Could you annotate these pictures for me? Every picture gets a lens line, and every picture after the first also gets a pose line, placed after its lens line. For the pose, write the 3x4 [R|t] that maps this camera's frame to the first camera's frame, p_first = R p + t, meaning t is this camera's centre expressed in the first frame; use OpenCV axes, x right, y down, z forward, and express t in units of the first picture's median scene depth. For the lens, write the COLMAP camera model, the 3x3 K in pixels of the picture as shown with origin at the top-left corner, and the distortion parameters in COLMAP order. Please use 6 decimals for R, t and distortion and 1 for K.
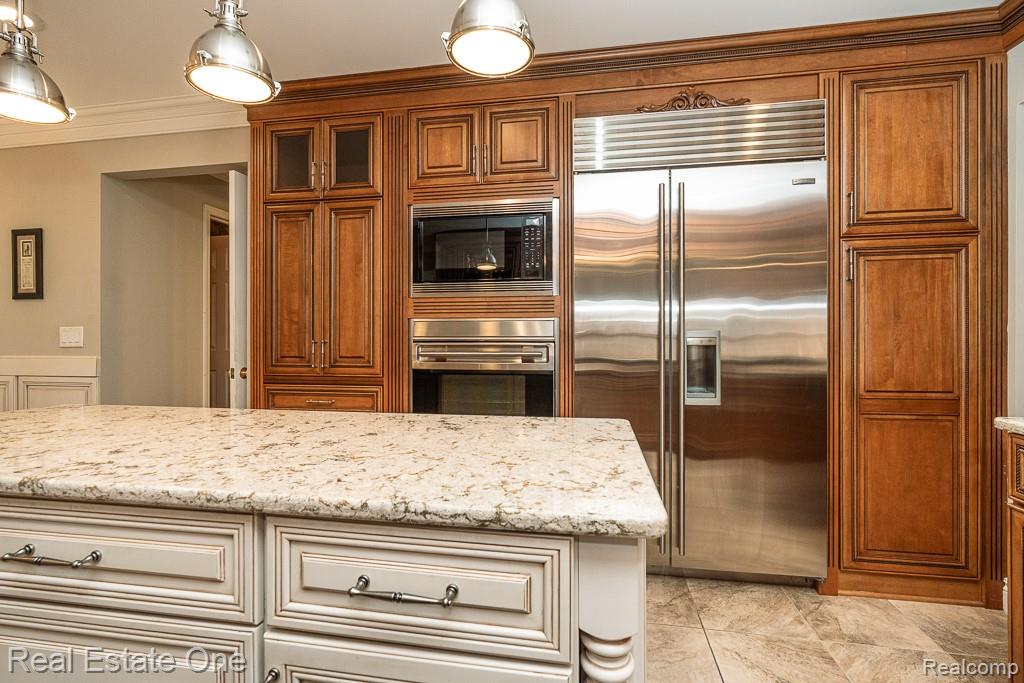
lens RADIAL K [[468.5, 0, 512.0], [0, 468.5, 341.5], [0, 0, 1]] dist [-0.004111, -0.000239]
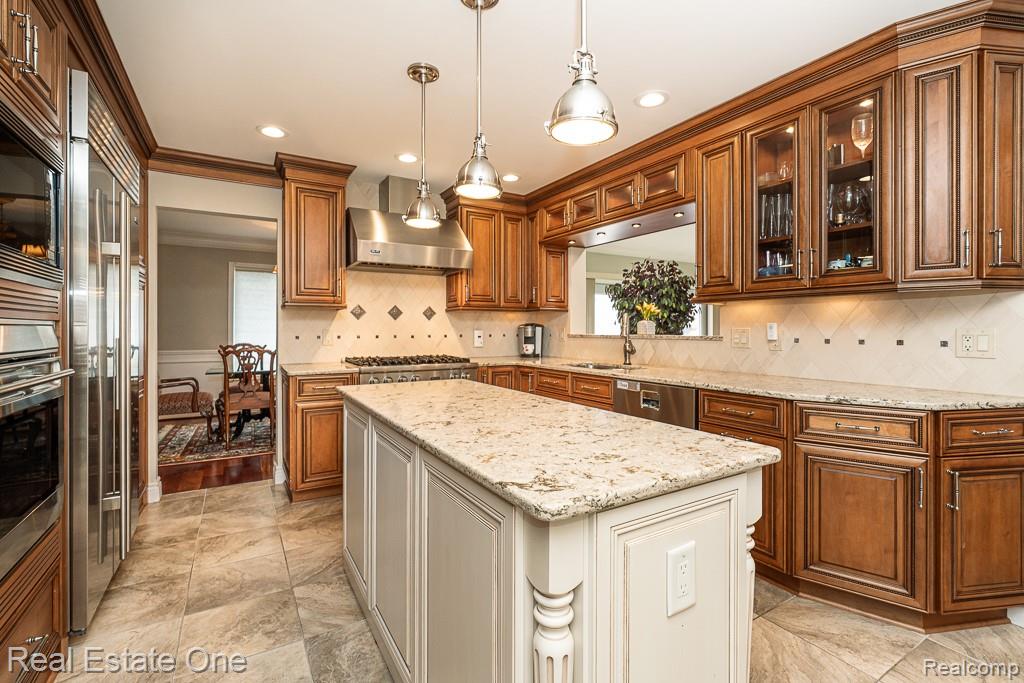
lens RADIAL K [[465.0, 0, 507.6], [0, 465.0, 327.5], [0, 0, 1]] dist [-0.000783, 0.000542]
pose [[-0.649429, 0.004436, 0.760409, -0.853916], [0.004453, 0.999988, -0.002030, -0.034174], [-0.760409, 0.002068, -0.649441, 0.888578]]
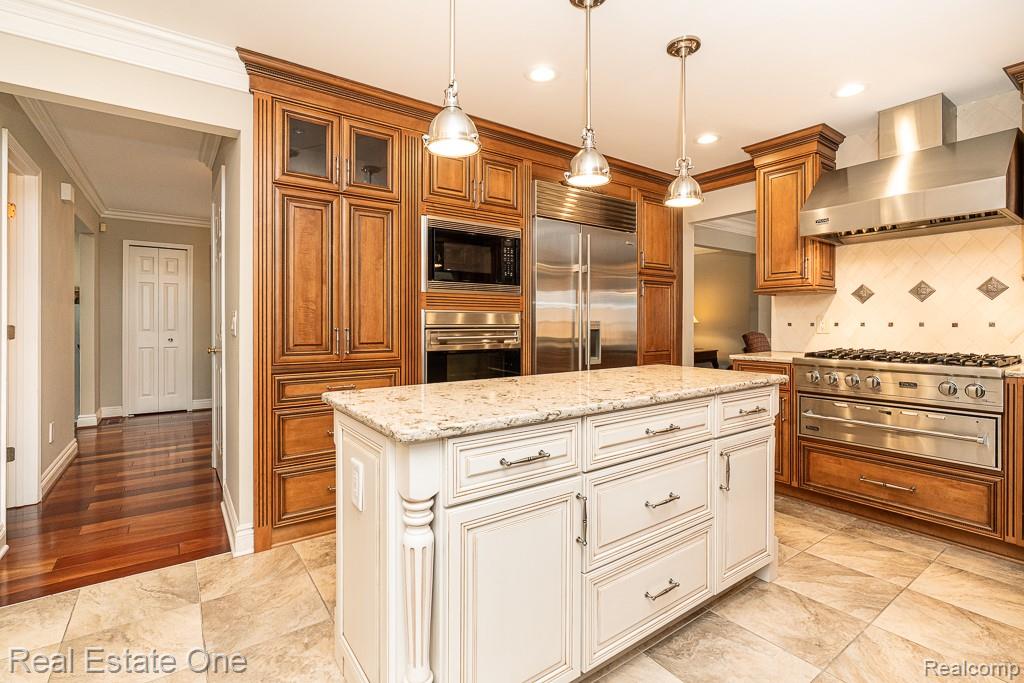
lens RADIAL K [[472.7, 0, 517.1], [0, 472.7, 324.6], [0, 0, 1]] dist [0.000213, 0.000872]
pose [[0.694239, -0.002802, 0.719739, -0.921619], [0.003132, 0.999995, 0.000872, -0.010323], [-0.719738, 0.001649, 0.694244, -0.013922]]
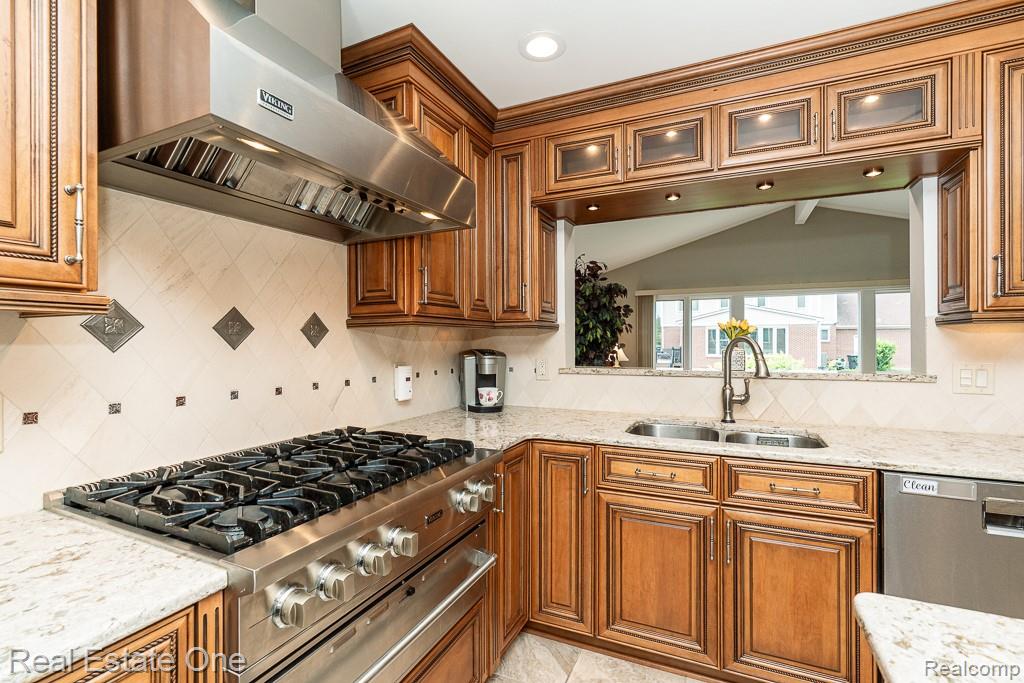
lens RADIAL K [[473.7, 0, 512.0], [0, 473.7, 341.5], [0, 0, 1]] dist [0.004327, 0.000530]
pose [[-0.968033, 0.005480, 0.250765, 0.215217], [0.006567, 0.999972, 0.003498, -0.076458], [-0.250739, 0.005033, -0.968042, 0.600868]]
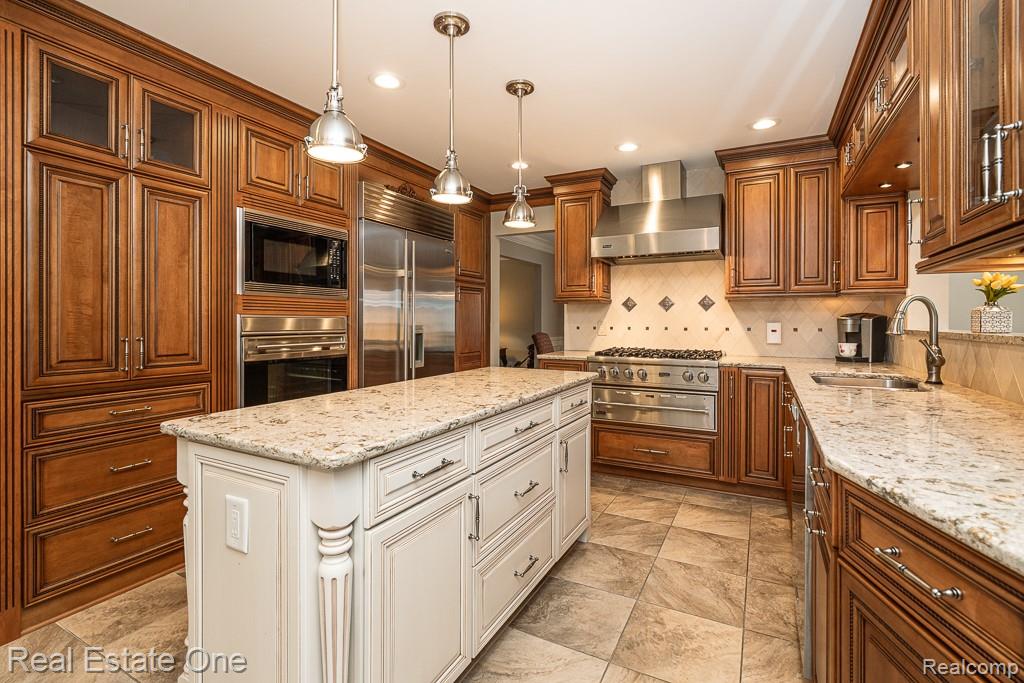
lens RADIAL K [[466.6, 0, 515.3], [0, 466.6, 321.9], [0, 0, 1]] dist [0.000837, 0.000618]
pose [[0.306770, -0.001118, 0.951783, -1.024817], [0.001475, 0.999999, 0.000699, -0.031741], [-0.951783, 0.001190, 0.306771, 0.086444]]
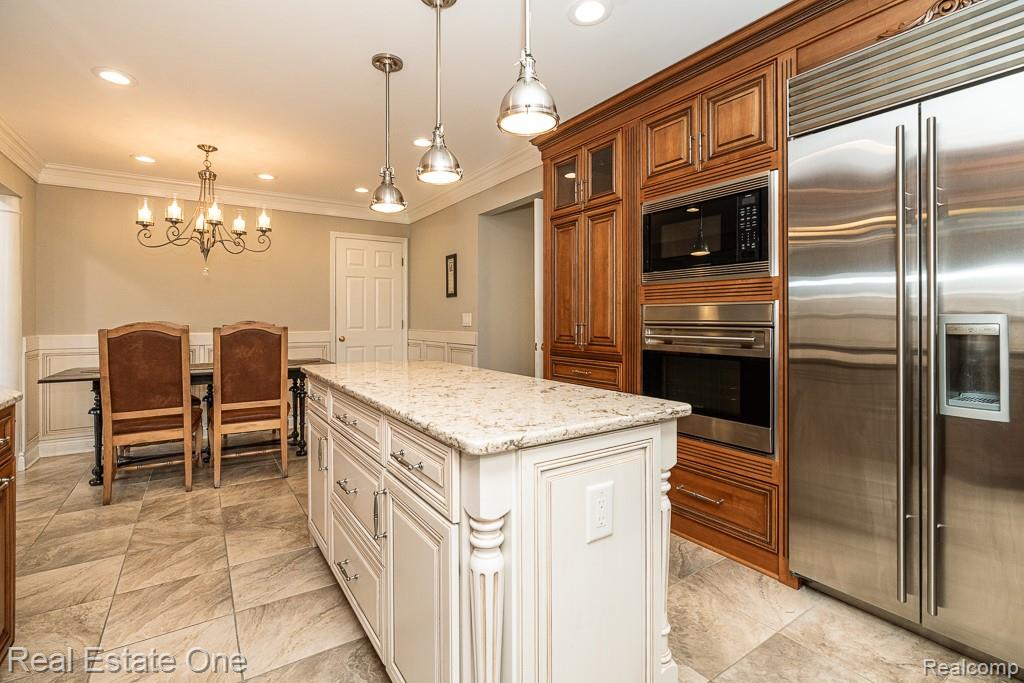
lens RADIAL K [[475.3, 0, 510.1], [0, 475.3, 320.8], [0, 0, 1]] dist [0.001193, 0.000401]
pose [[0.690434, 0.002516, -0.723391, 0.387587], [-0.000932, 0.999996, 0.002589, -0.012937], [0.723395, -0.001113, 0.690434, -0.014102]]
